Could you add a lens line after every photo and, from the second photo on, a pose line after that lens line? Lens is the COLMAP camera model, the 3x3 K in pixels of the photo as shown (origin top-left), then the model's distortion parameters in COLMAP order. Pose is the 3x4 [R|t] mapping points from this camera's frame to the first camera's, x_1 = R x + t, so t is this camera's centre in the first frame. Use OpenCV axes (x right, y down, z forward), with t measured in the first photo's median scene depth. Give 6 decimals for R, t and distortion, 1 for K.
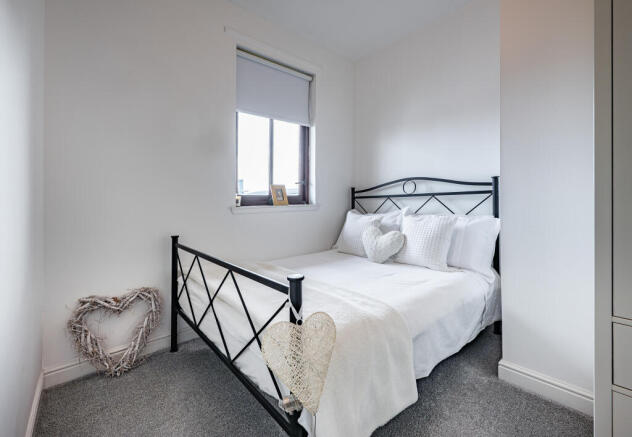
lens RADIAL K [[265.0, 0, 314.2], [0, 265.0, 198.3], [0, 0, 1]] dist [-0.001616, 0.000130]
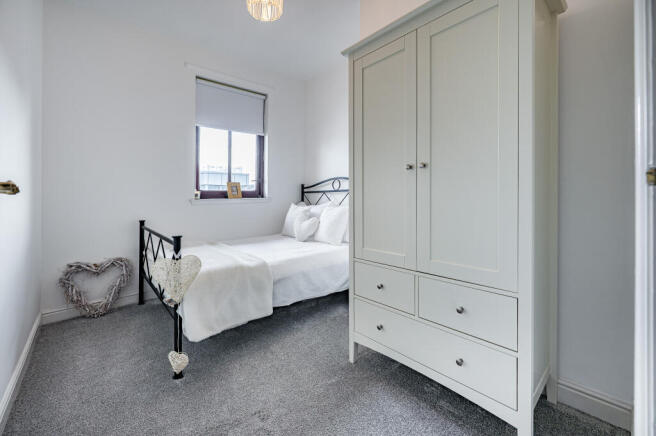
lens RADIAL K [[260.3, 0, 331.0], [0, 260.3, 192.6], [0, 0, 1]] dist [0.001013, 0.000019]
pose [[0.999587, 0.002424, 0.028633, 0.406040], [-0.002491, 0.999994, 0.002317, -0.007773], [-0.028628, -0.002387, 0.999587, -0.368888]]
